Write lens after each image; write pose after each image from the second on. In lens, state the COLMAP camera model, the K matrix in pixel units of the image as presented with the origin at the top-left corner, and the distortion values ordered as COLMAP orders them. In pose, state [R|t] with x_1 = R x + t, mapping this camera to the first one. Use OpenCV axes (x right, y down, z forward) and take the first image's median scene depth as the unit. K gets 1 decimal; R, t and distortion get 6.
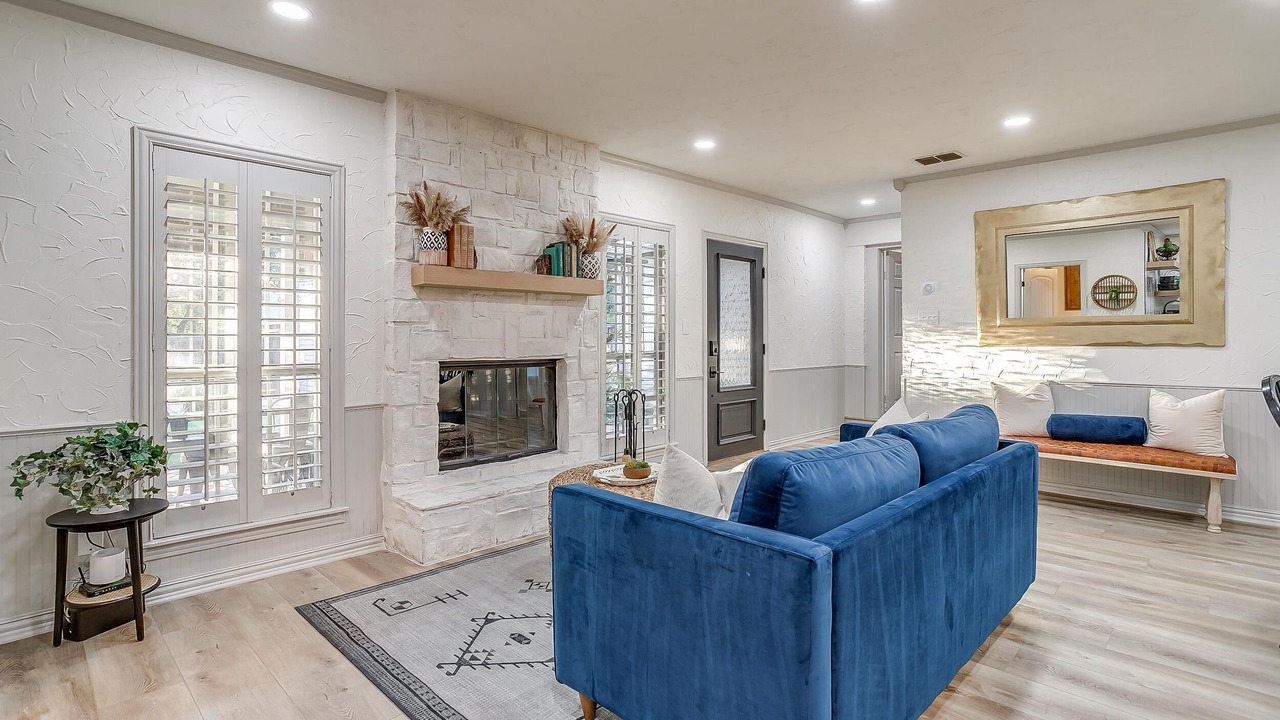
lens RADIAL K [[619.0, 0, 629.7], [0, 619.0, 341.3], [0, 0, 1]] dist [-0.039541, 0.019486]
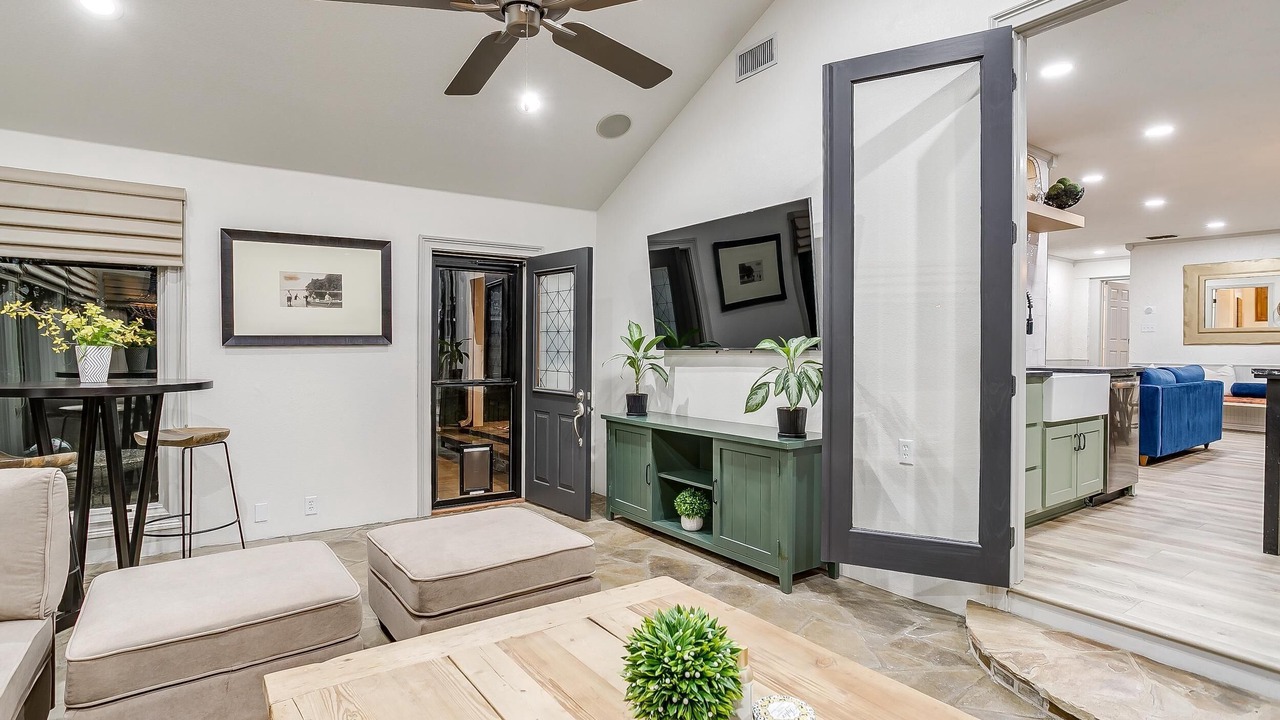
lens RADIAL K [[619.0, 0, 621.2], [0, 619.0, 352.6], [0, 0, 1]] dist [-0.039541, 0.019486]
pose [[0.980487, 0.016670, -0.195876, -0.724705], [-0.014684, 0.999825, 0.011587, 0.038510], [0.196035, -0.008485, 0.980560, -1.098819]]
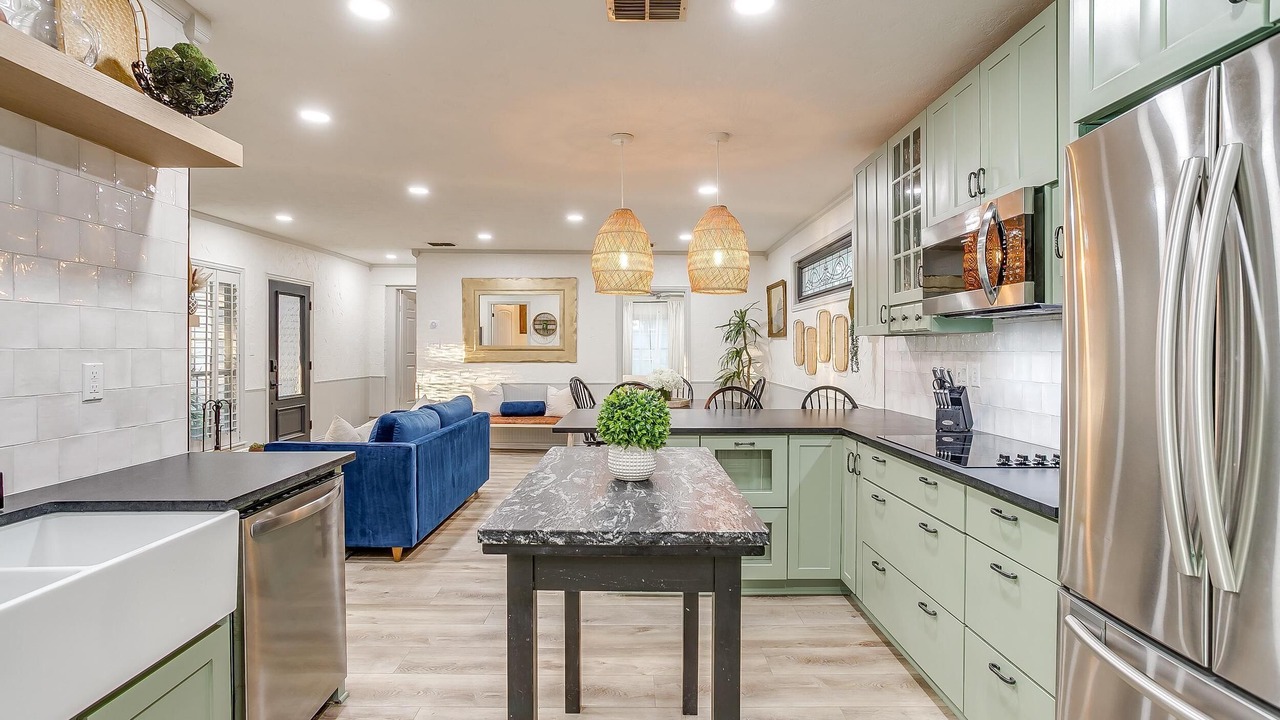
lens RADIAL K [[619.0, 0, 633.1], [0, 619.0, 350.1], [0, 0, 1]] dist [-0.039541, 0.019486]
pose [[0.706462, 0.004221, 0.707739, -0.292580], [-0.002828, 0.999991, -0.003141, -0.024140], [-0.707746, 0.000218, 0.706467, -0.511188]]
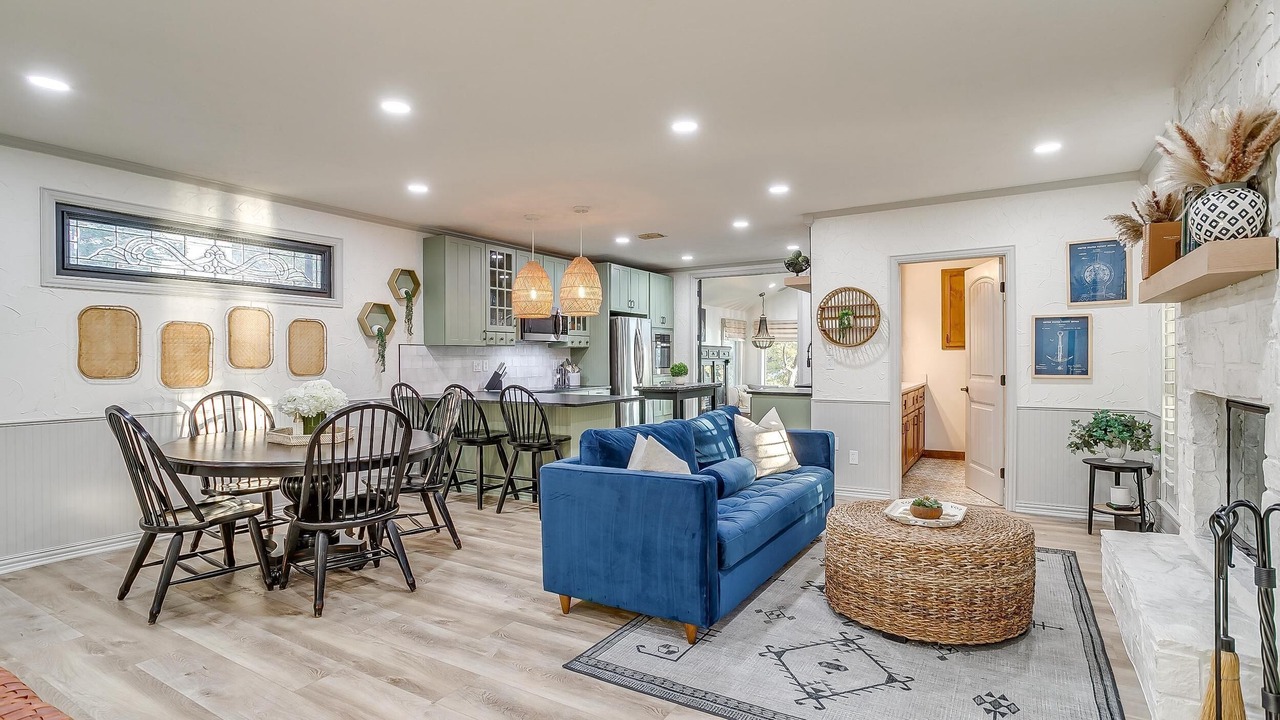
lens RADIAL K [[619.0, 0, 637.8], [0, 619.0, 369.0], [0, 0, 1]] dist [-0.039541, 0.019486]
pose [[-0.973769, 0.015038, -0.227043, 0.467716], [0.011224, 0.999774, 0.018080, -0.015241], [0.227263, 0.015058, -0.973717, 1.323137]]
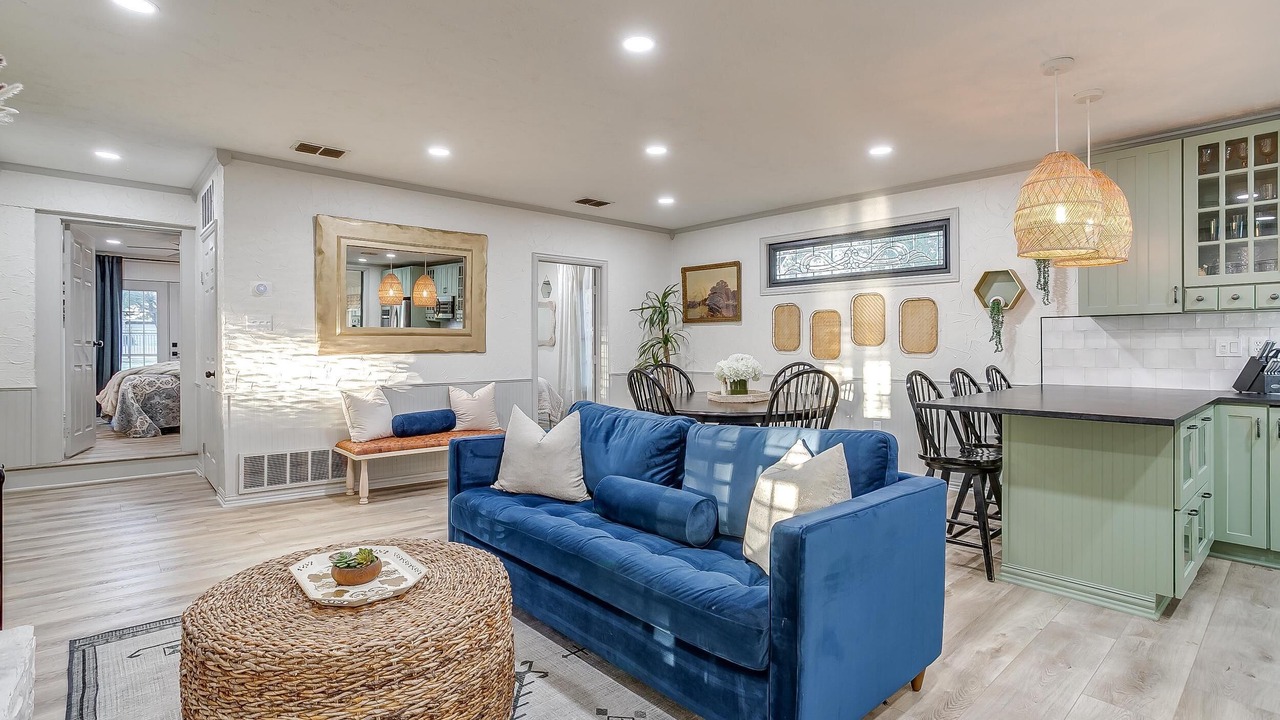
lens RADIAL K [[619.0, 0, 632.3], [0, 619.0, 345.0], [0, 0, 1]] dist [-0.039541, 0.019486]
pose [[0.059934, 0.004881, 0.998190, -0.413067], [0.003479, 0.999981, -0.005098, -0.000941], [-0.998196, 0.003778, 0.059916, 0.521376]]
